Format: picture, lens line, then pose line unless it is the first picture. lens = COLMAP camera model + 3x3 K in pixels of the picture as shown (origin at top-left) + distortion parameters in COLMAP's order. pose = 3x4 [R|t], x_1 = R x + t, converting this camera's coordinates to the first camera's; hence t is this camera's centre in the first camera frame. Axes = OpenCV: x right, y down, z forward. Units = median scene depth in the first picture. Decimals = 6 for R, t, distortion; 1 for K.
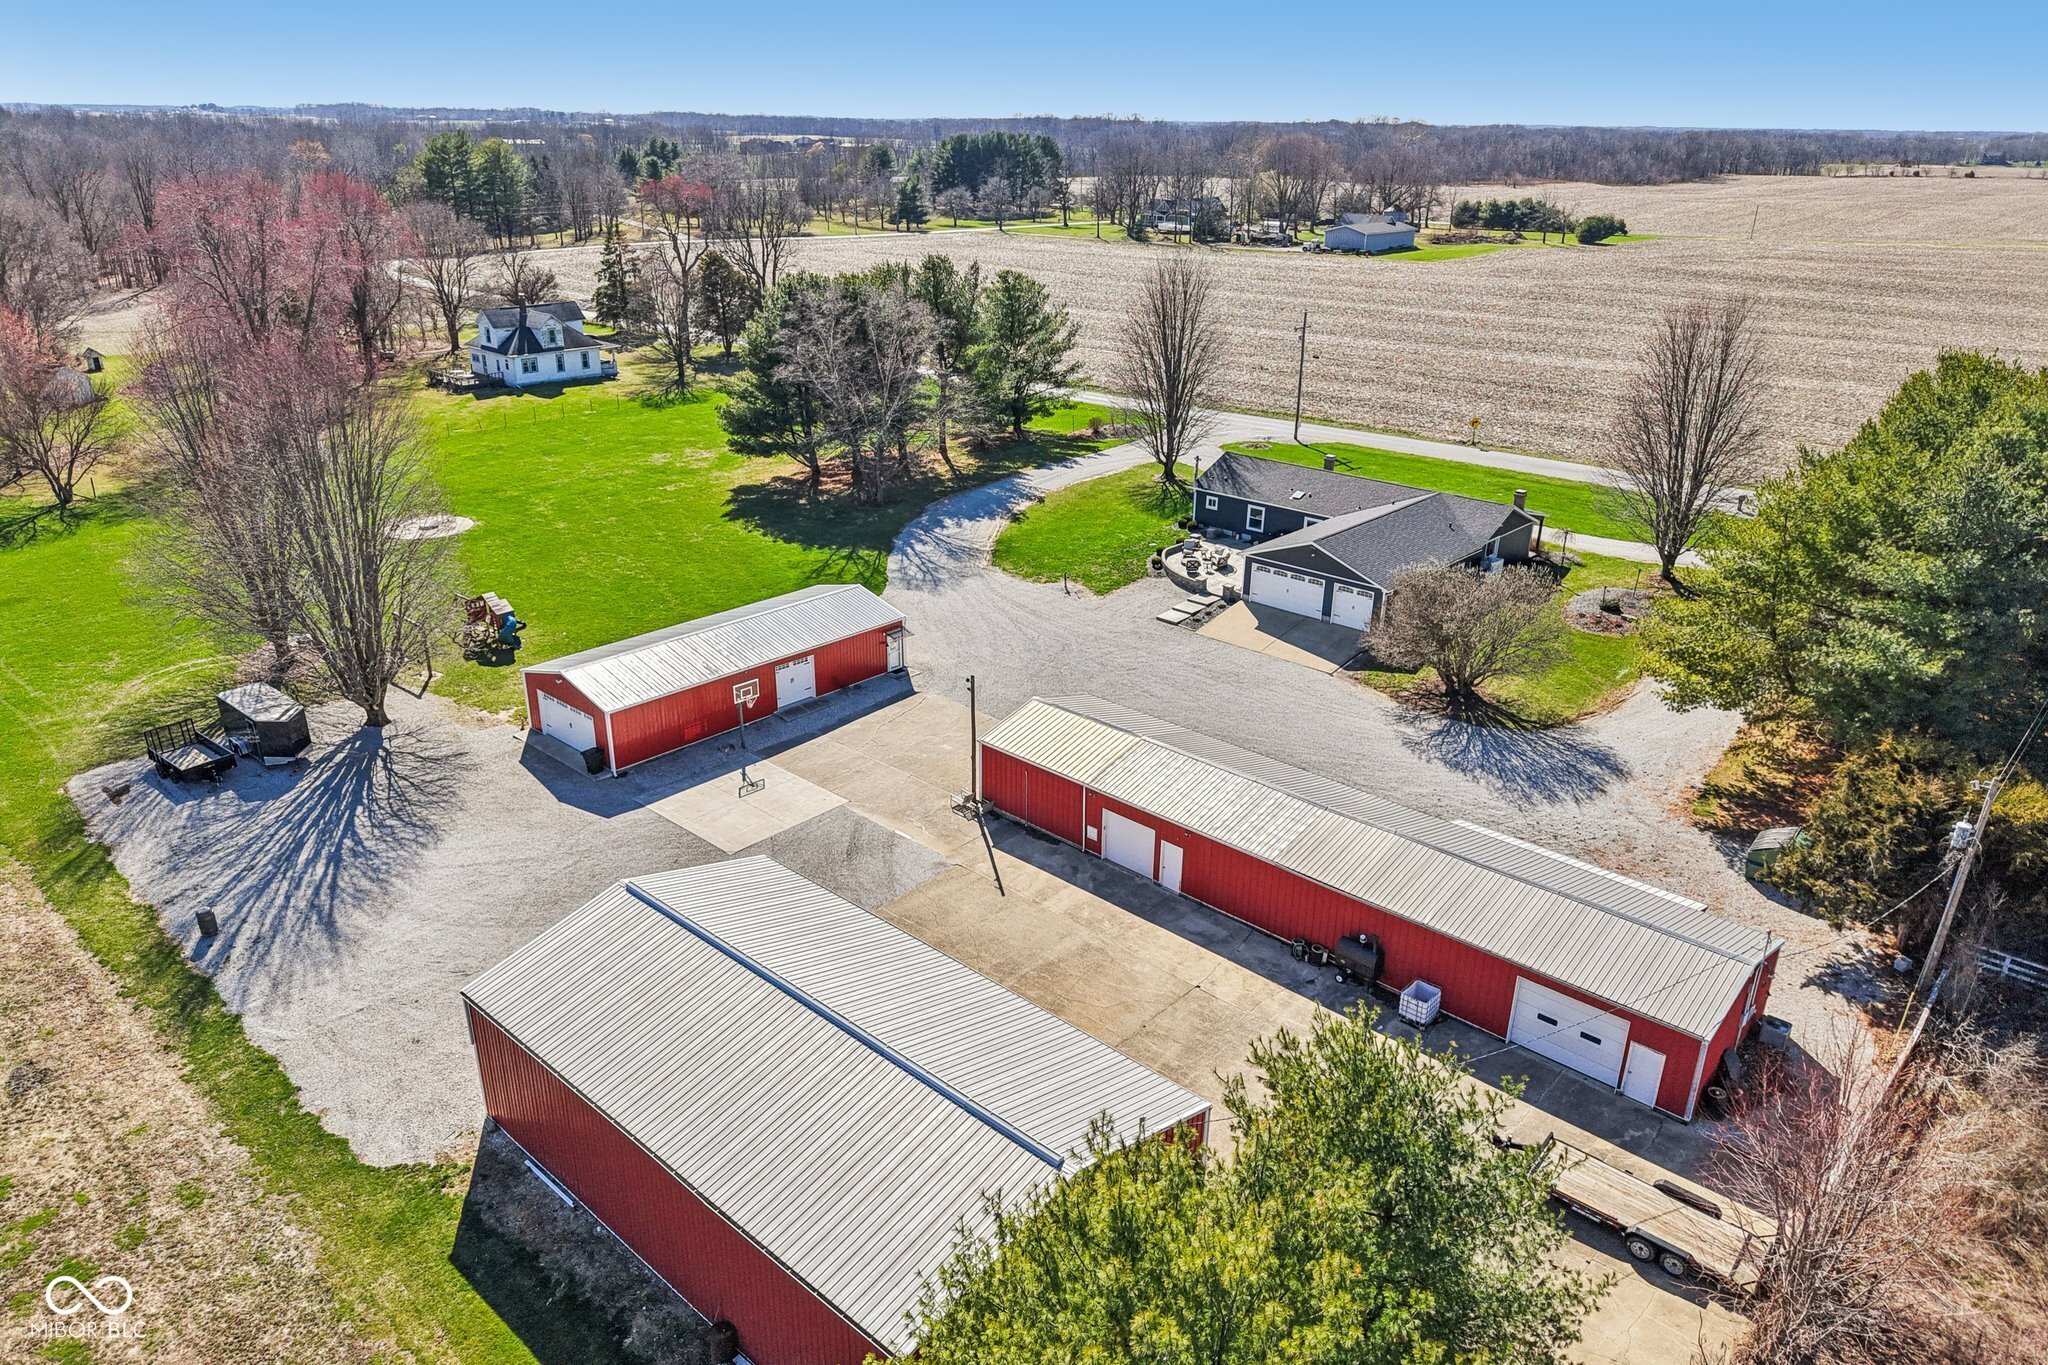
lens RADIAL K [[1374.0, 0, 1019.5], [0, 1374.0, 678.9], [0, 0, 1]] dist [0.007377, -0.000224]
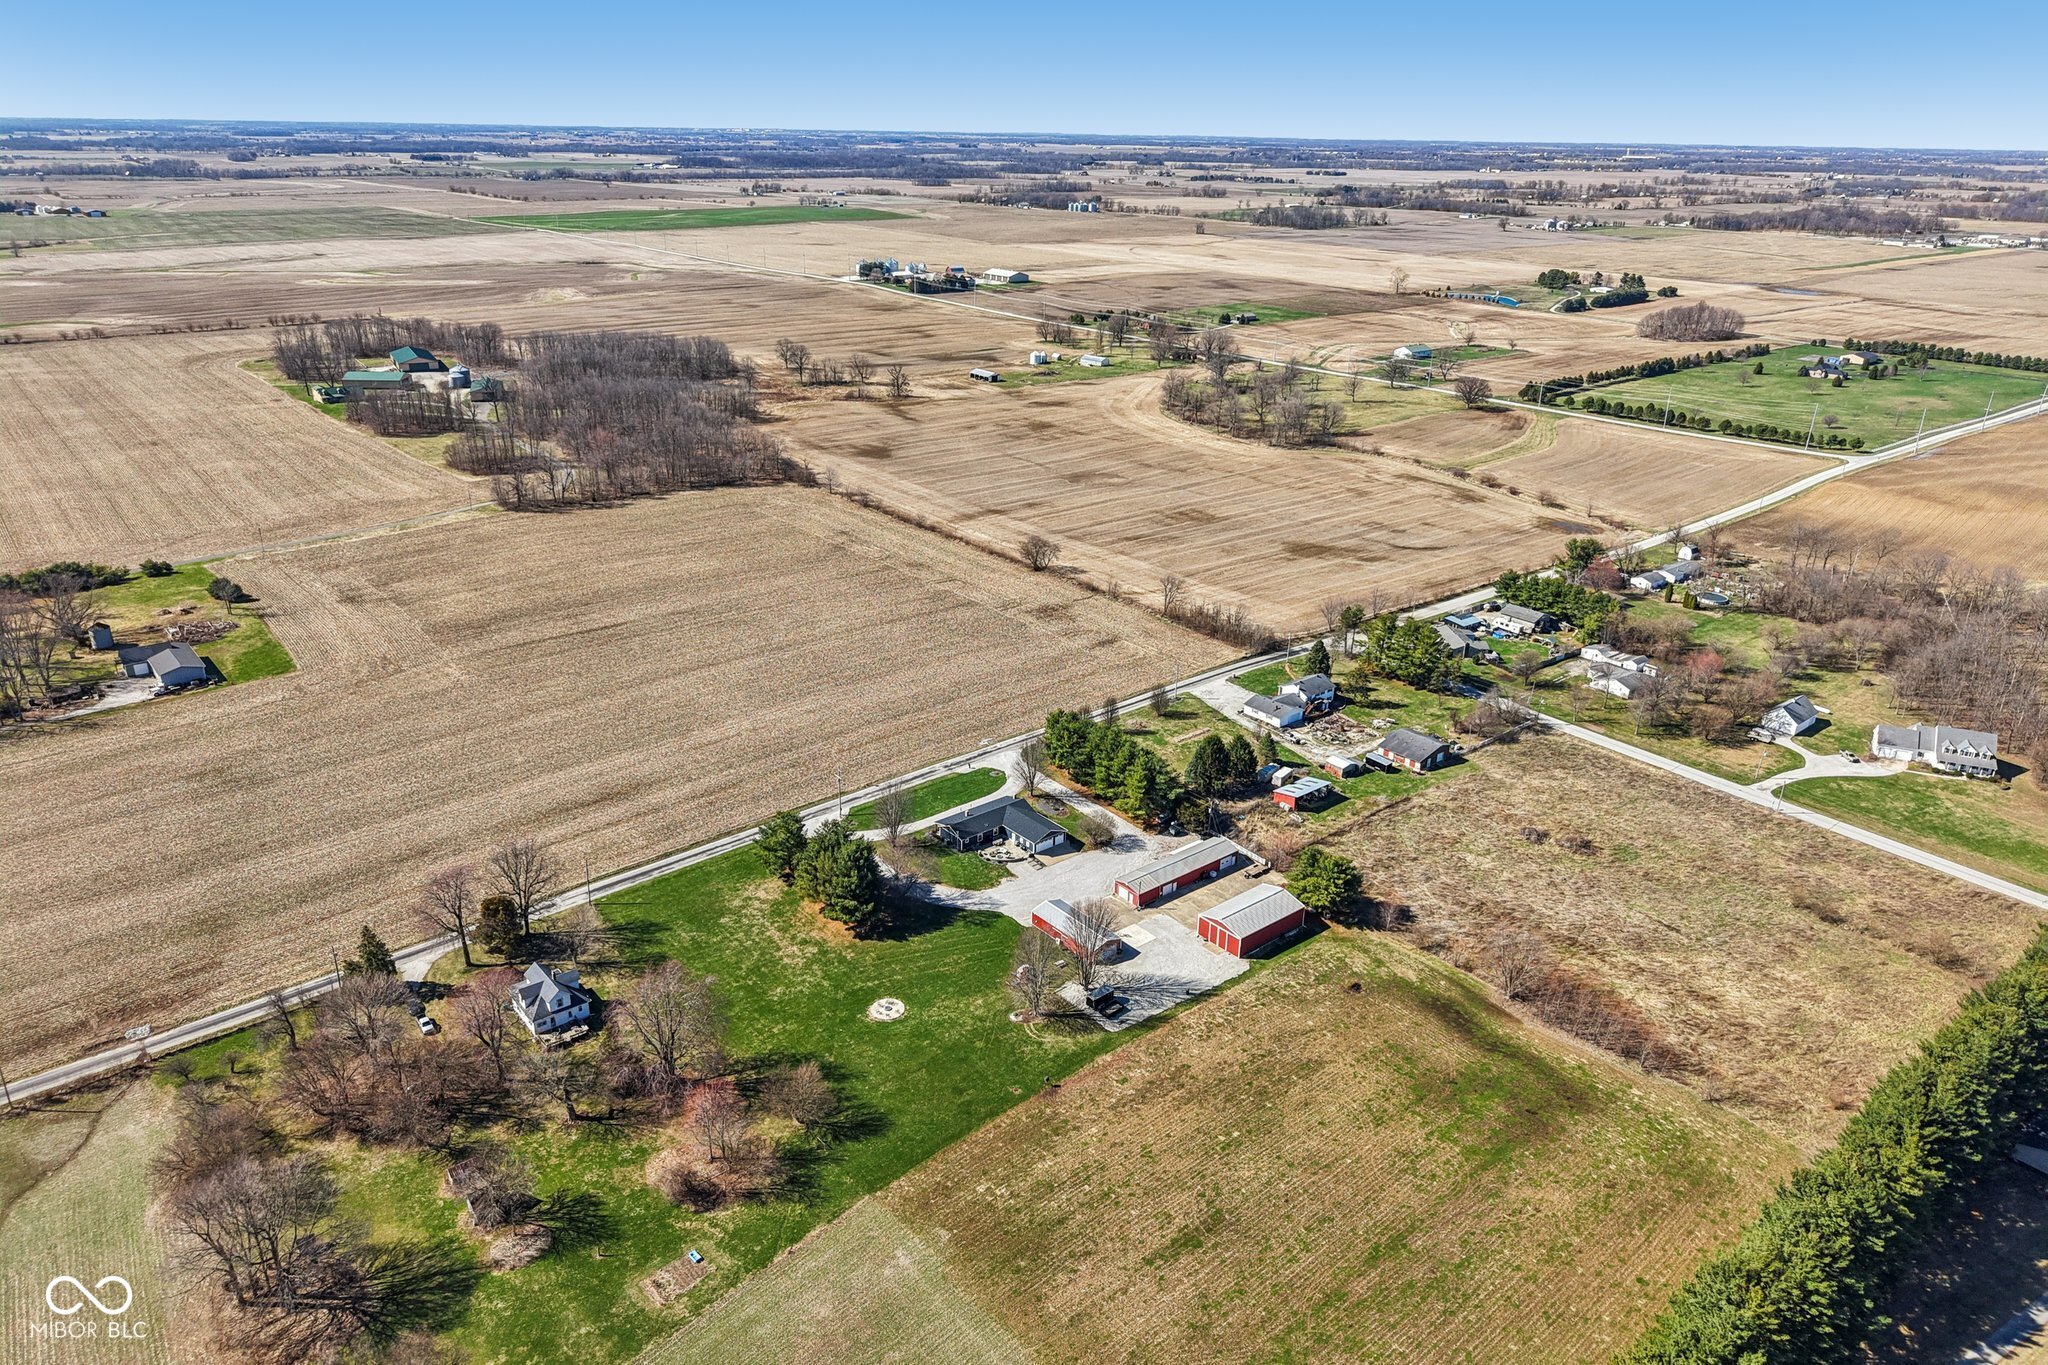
lens RADIAL K [[1364.8, 0, 1014.4], [0, 1364.8, 690.4], [0, 0, 1]] dist [0.026234, -0.026228]
pose [[0.136684, -0.390326, 0.910474, -3.081945], [0.360374, 0.875717, 0.321325, -1.683675], [-0.922739, 0.284192, 0.260360, -0.015168]]
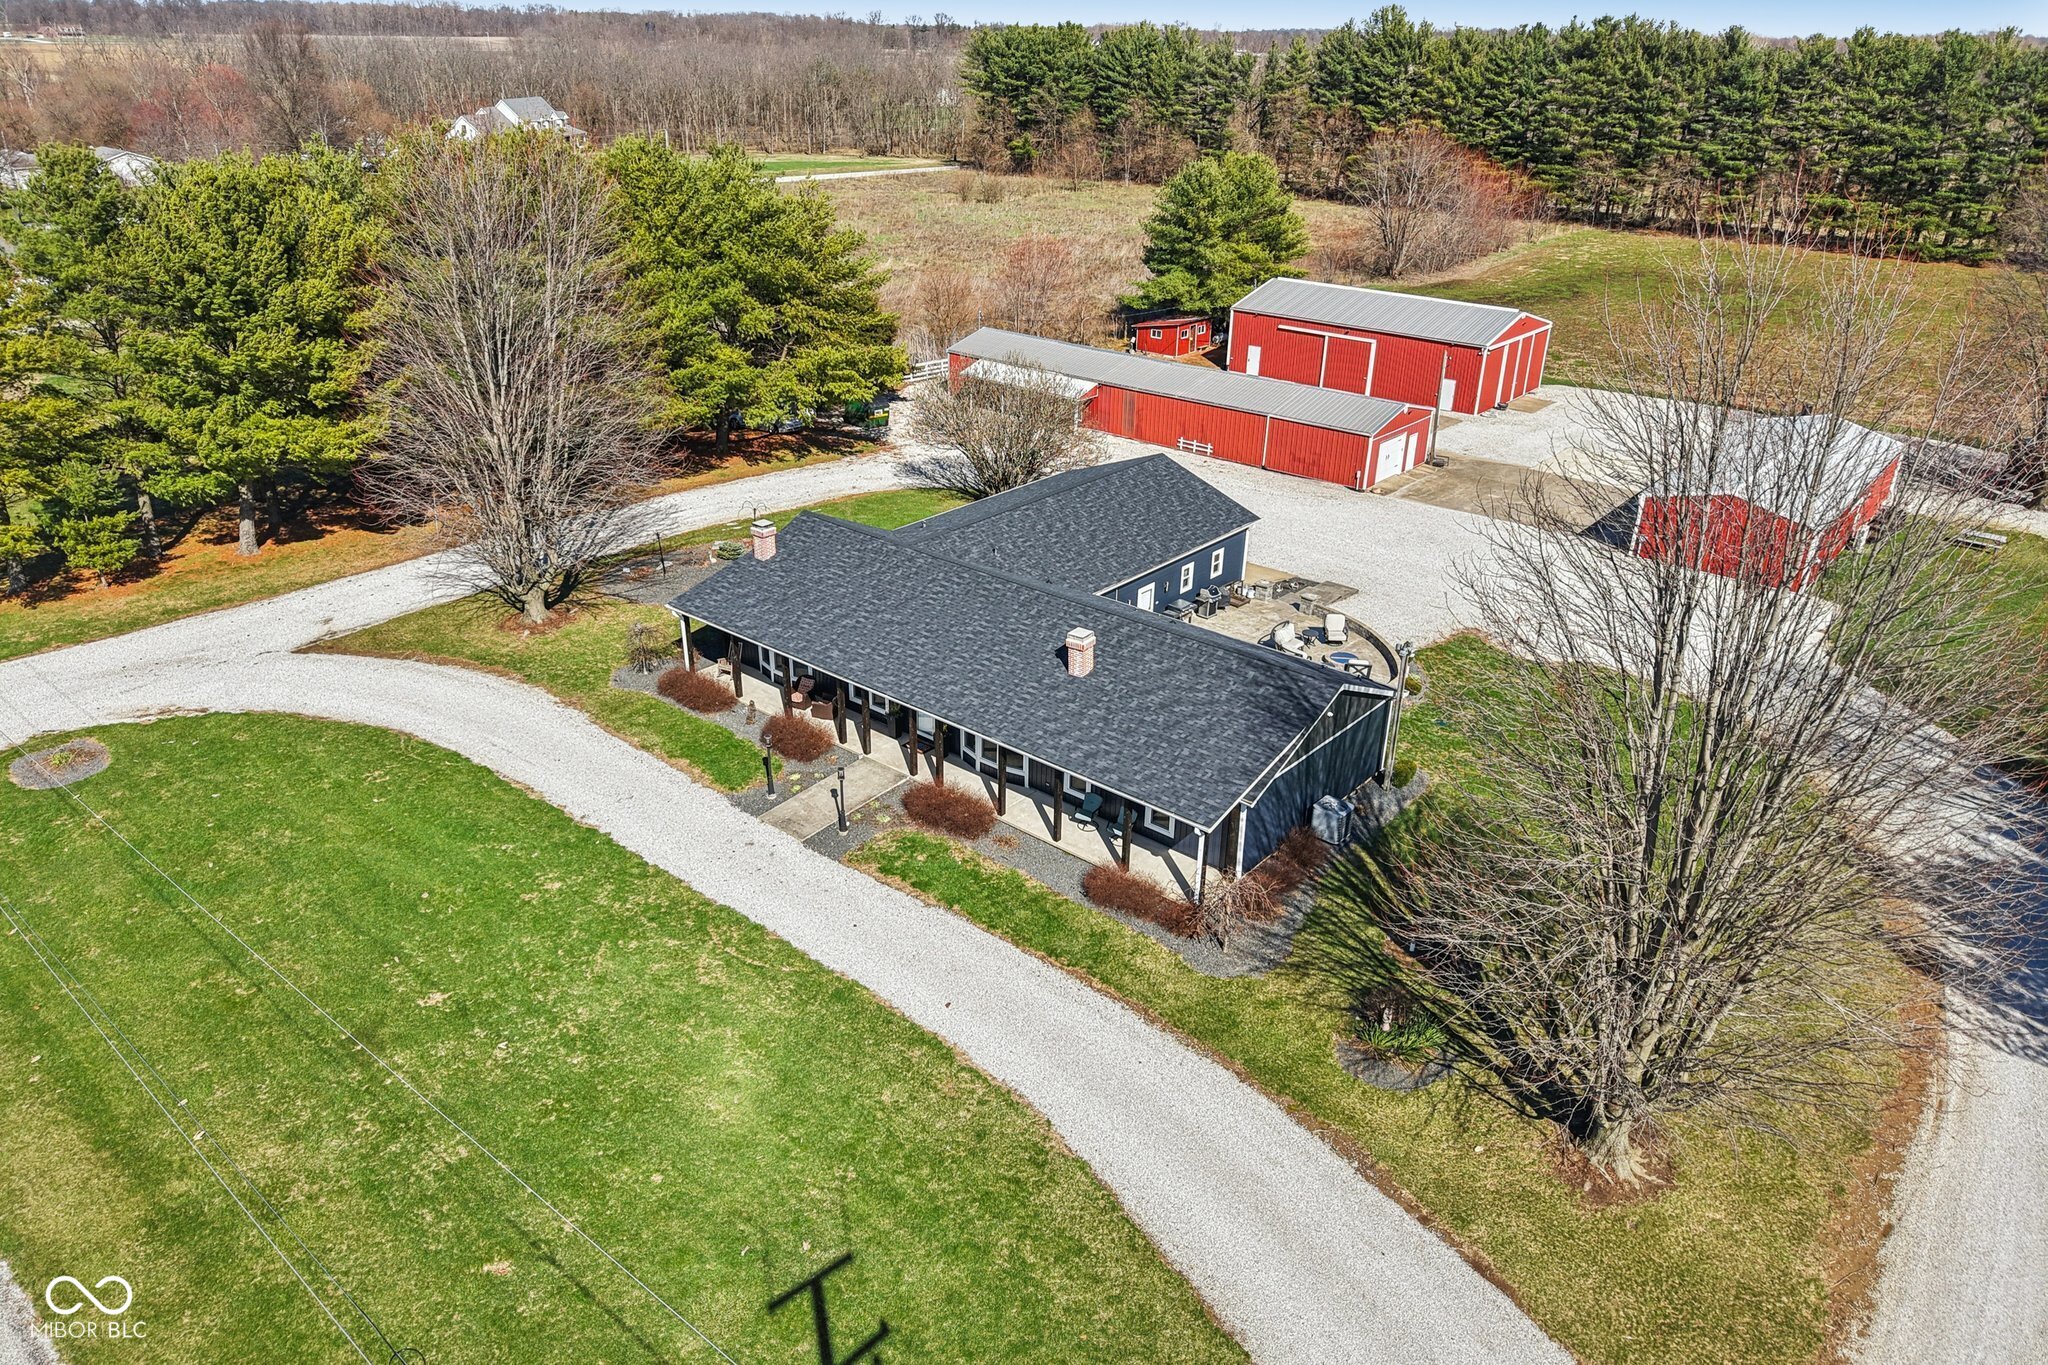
lens RADIAL K [[1374.5, 0, 1021.5], [0, 1374.5, 692.7], [0, 0, 1]] dist [0.029199, -0.031714]
pose [[-0.998201, -0.009825, -0.059147, 0.325733], [-0.050346, 0.673071, 0.737862, -0.538562], [0.032560, 0.739513, -0.672355, 1.552496]]
